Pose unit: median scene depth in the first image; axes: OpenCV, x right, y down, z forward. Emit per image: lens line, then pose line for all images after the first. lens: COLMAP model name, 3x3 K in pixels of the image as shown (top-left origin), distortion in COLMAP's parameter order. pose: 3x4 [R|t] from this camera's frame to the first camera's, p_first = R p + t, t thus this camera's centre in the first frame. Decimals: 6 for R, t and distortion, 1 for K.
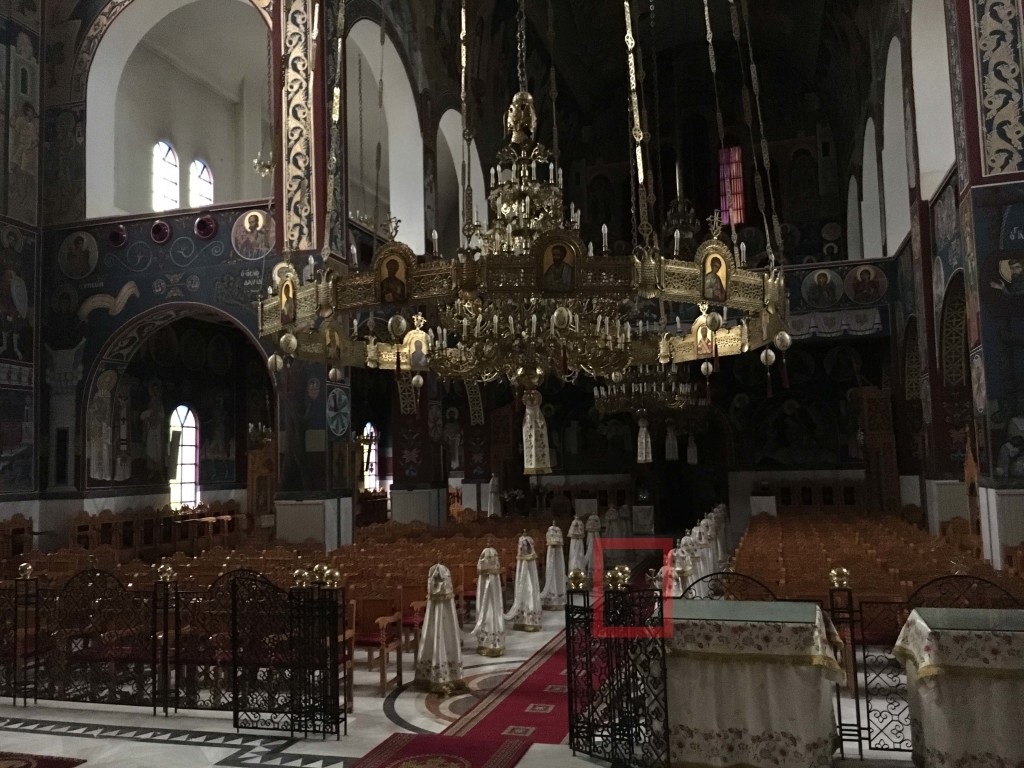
lens RADIAL K [[873.0, 0, 514.7], [0, 873.0, 387.4], [0, 0, 1]] dist [0.078014, -0.104113]
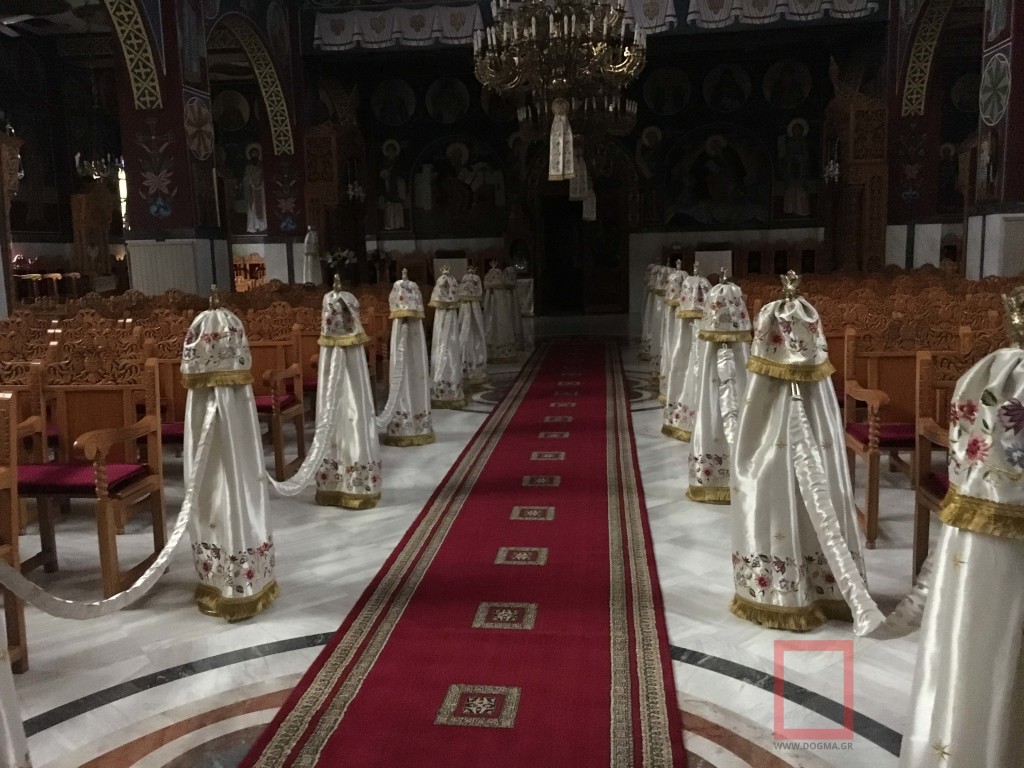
lens RADIAL K [[873.0, 0, 508.7], [0, 873.0, 388.8], [0, 0, 1]] dist [0.078014, -0.104113]
pose [[0.985789, -0.023097, 0.166394, 0.015940], [-0.016414, 0.972521, 0.232235, 0.085328], [-0.167185, -0.231666, 0.958321, 0.418729]]
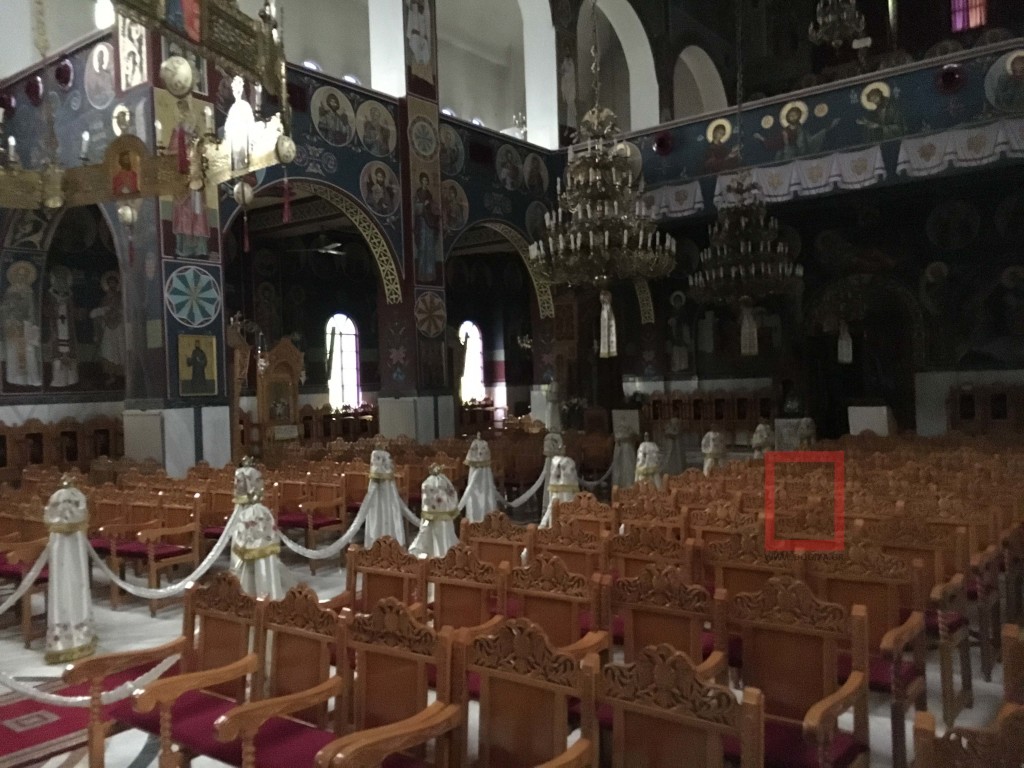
lens RADIAL K [[873.0, 0, 507.0], [0, 873.0, 382.1], [0, 0, 1]] dist [0.078014, -0.104113]
pose [[0.934153, -0.006569, -0.356813, 0.309146], [0.040979, 0.995192, 0.088963, 0.042164], [0.354513, -0.097727, 0.929930, 0.343737]]
